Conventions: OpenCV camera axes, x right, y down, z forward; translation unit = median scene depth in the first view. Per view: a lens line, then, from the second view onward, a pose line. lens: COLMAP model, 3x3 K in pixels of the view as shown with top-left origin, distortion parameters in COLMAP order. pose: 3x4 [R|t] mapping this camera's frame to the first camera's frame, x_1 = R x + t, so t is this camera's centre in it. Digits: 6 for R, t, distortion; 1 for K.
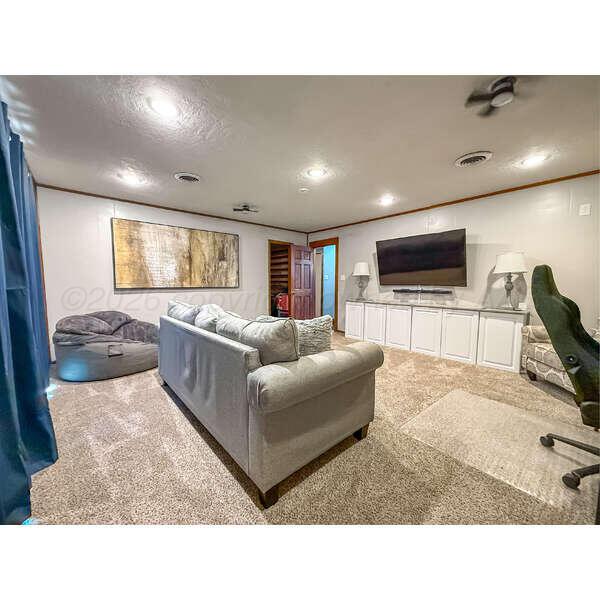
lens RADIAL K [[253.4, 0, 300.0], [0, 253.4, 300.0], [0, 0, 1]] dist [-0.000062, -0.000020]
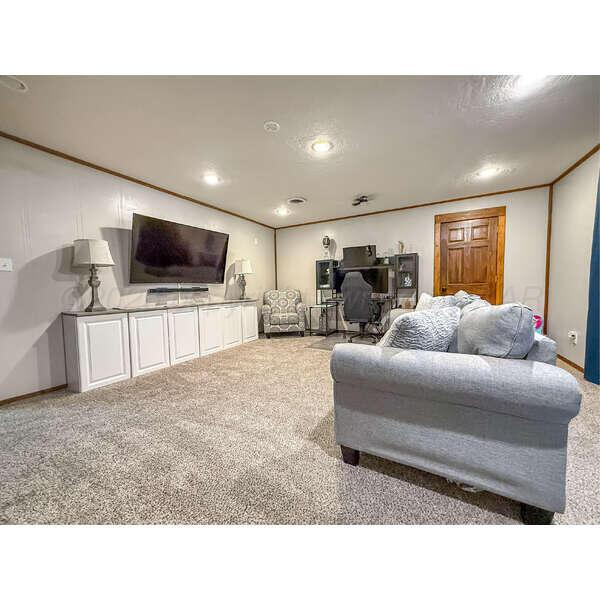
lens RADIAL K [[253.4, 0, 300.0], [0, 253.4, 300.0], [0, 0, 1]] dist [-0.000062, -0.000020]
pose [[-0.311154, -0.047707, 0.949161, -0.501756], [0.084051, 0.993444, 0.077486, -0.033370], [-0.946635, 0.103888, -0.305104, 0.901769]]
